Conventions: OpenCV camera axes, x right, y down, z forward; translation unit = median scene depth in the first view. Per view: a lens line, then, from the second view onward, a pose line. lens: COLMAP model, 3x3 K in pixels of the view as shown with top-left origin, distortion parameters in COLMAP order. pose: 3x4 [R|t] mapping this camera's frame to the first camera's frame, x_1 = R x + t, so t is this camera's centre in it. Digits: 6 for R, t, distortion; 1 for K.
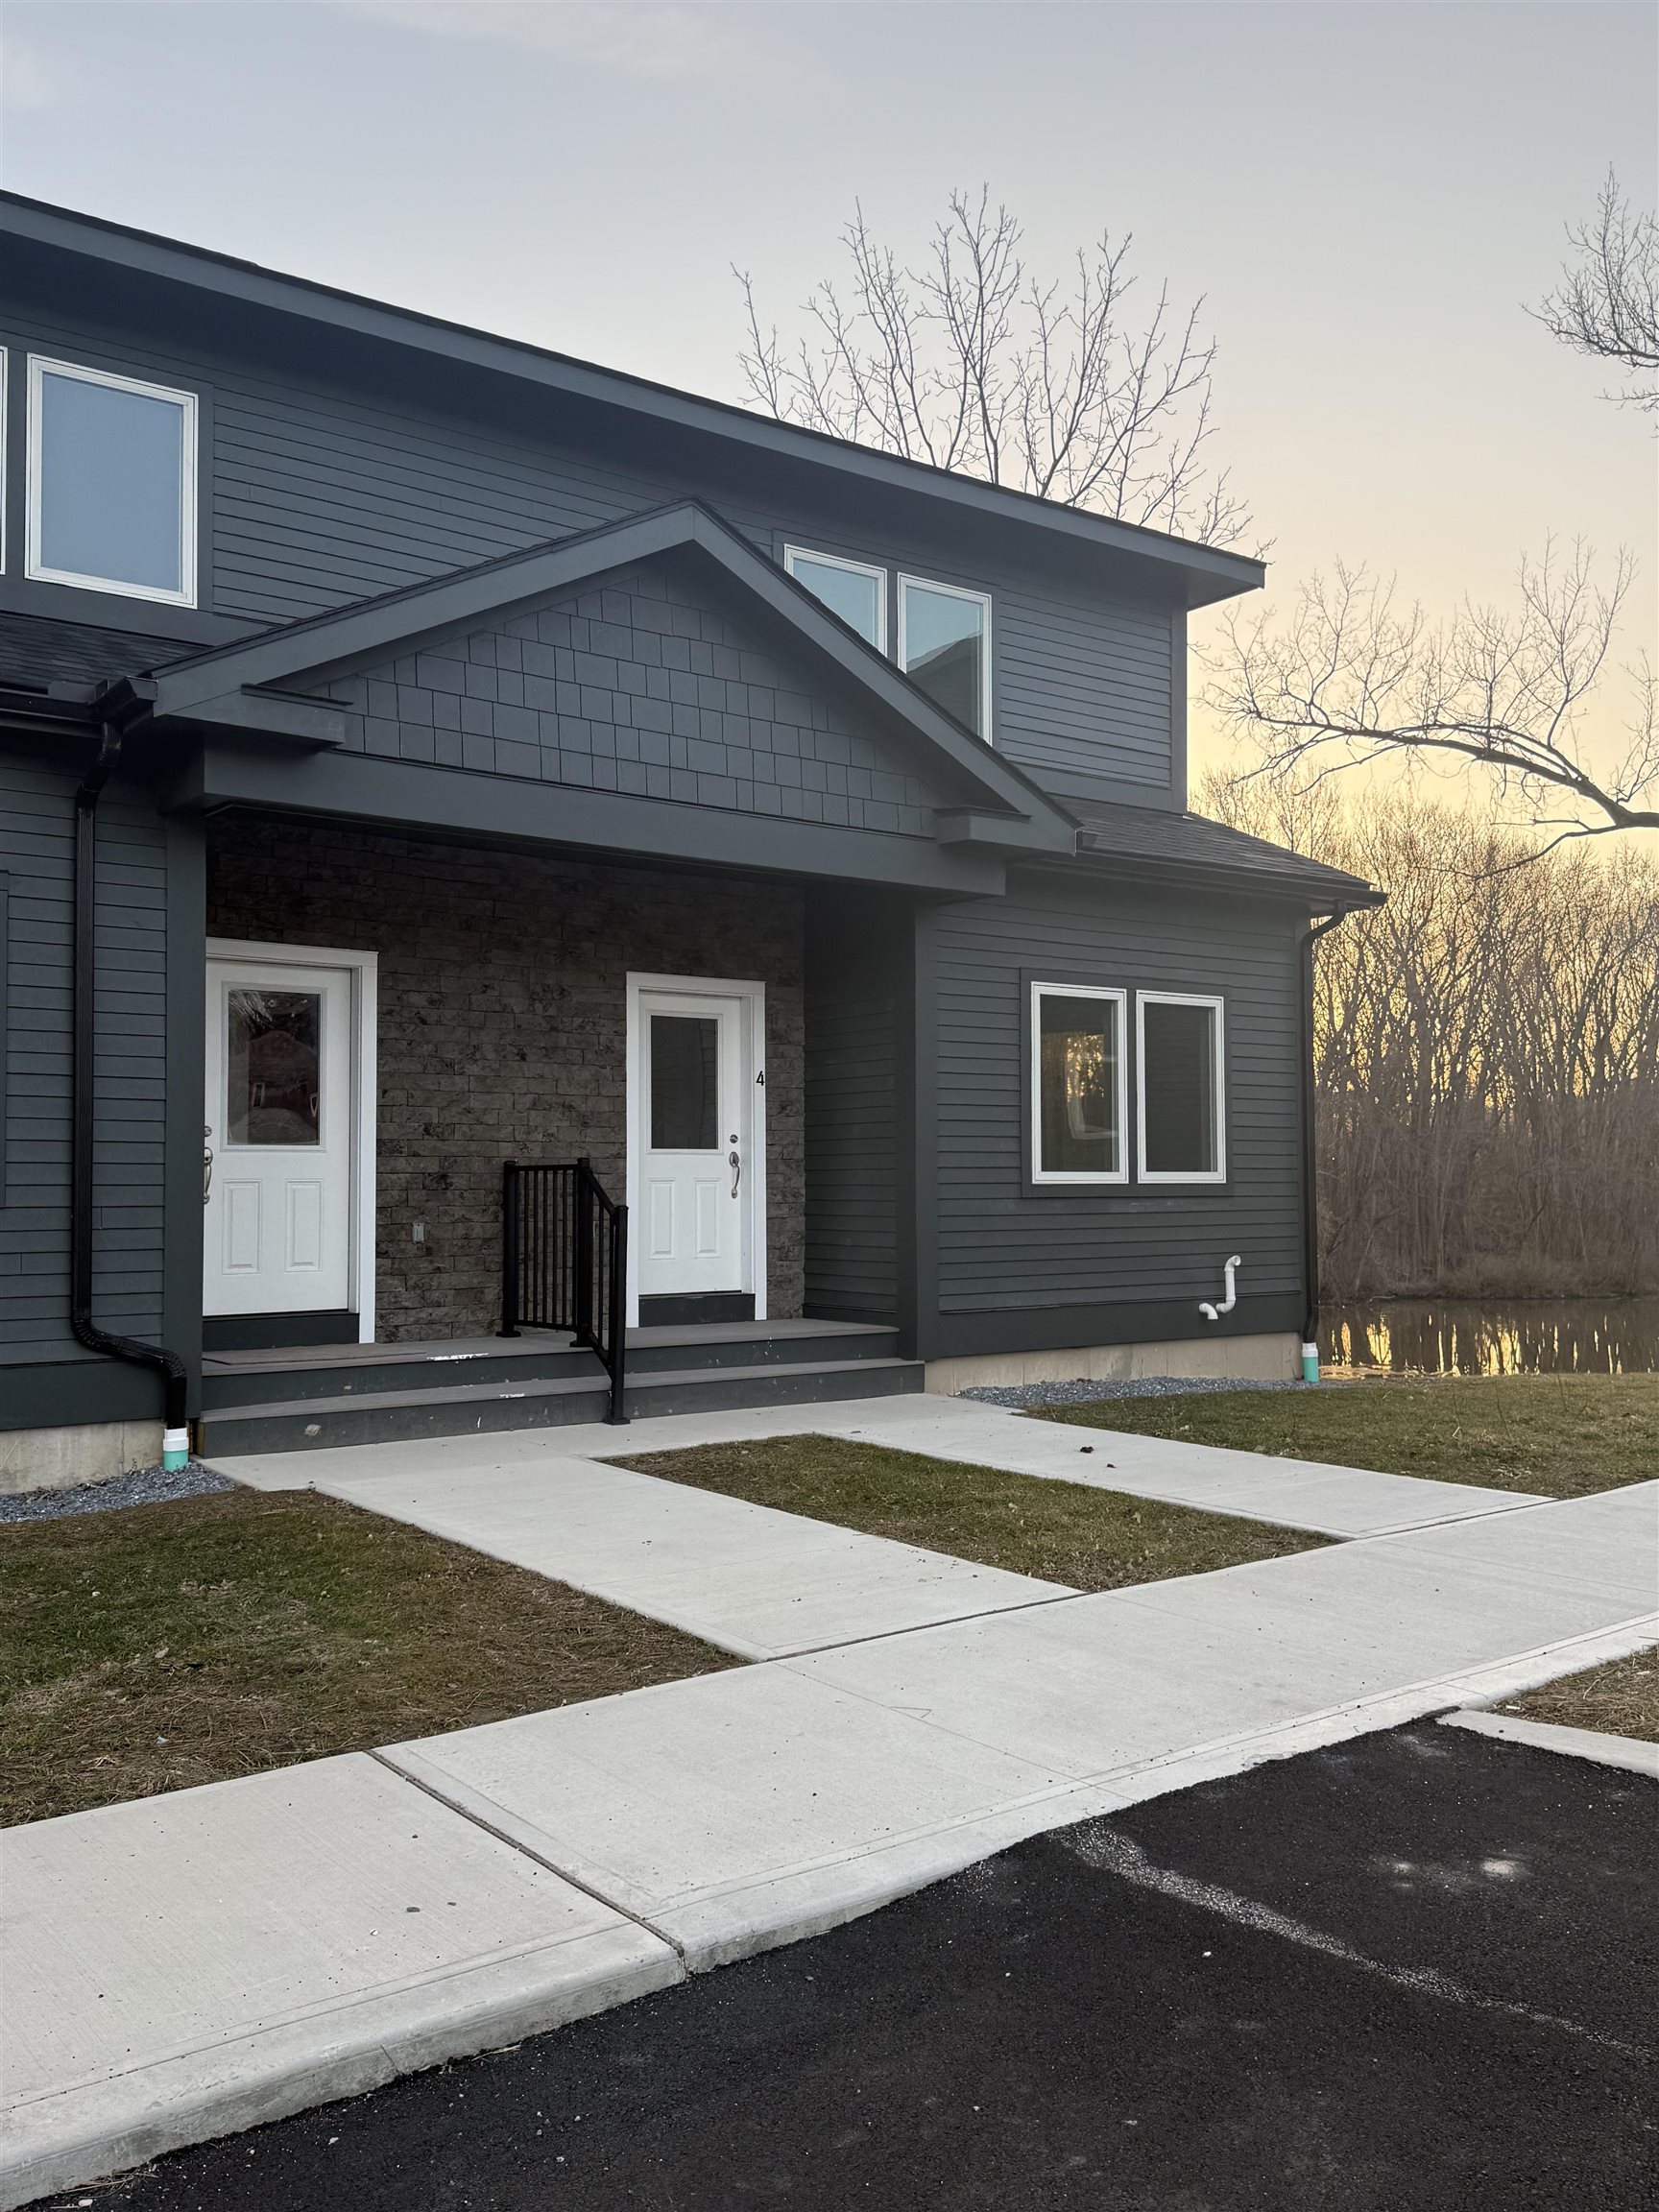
lens RADIAL K [[1857.2, 0, 829.5], [0, 1857.2, 1106.0], [0, 0, 1]] dist [0.003184, 0.002811]
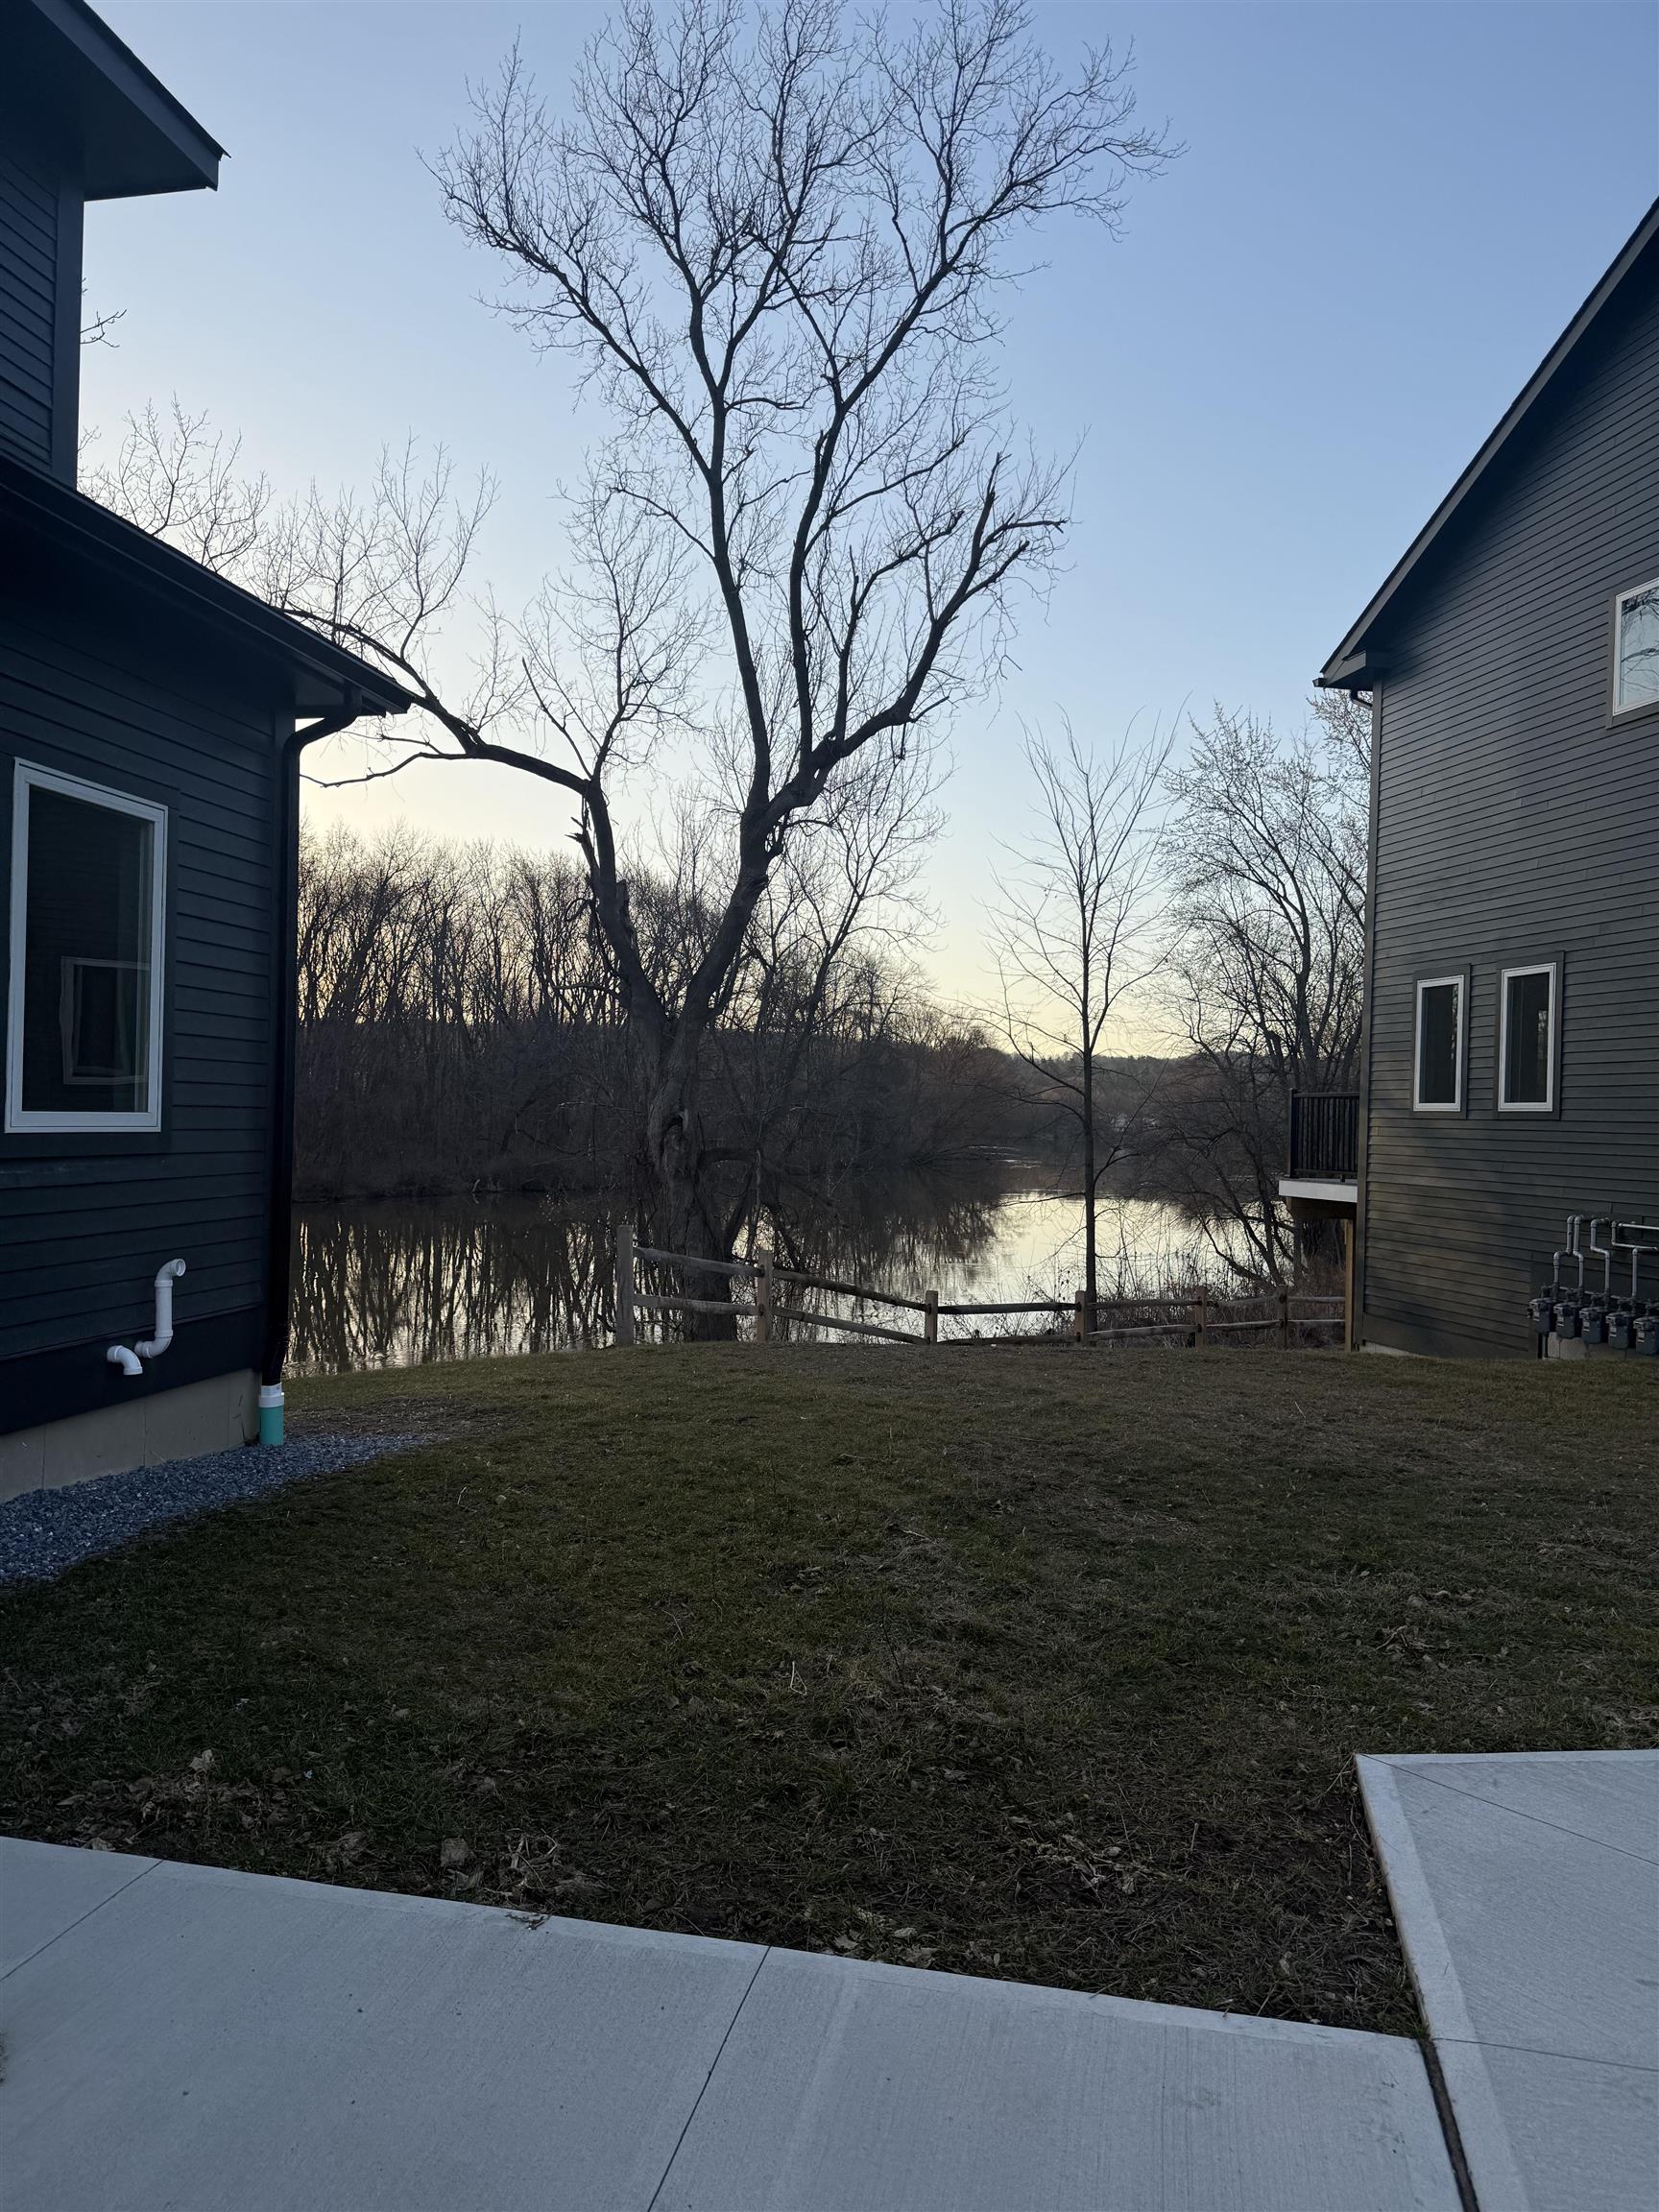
lens RADIAL K [[1567.5, 0, 829.5], [0, 1567.5, 1106.0], [0, 0, 1]] dist [0.000415, 0.000497]
pose [[0.748269, 0.022056, 0.663029, 0.045002], [-0.051852, 0.998334, 0.025308, 0.010174], [-0.661366, -0.053317, 0.748166, 0.482973]]
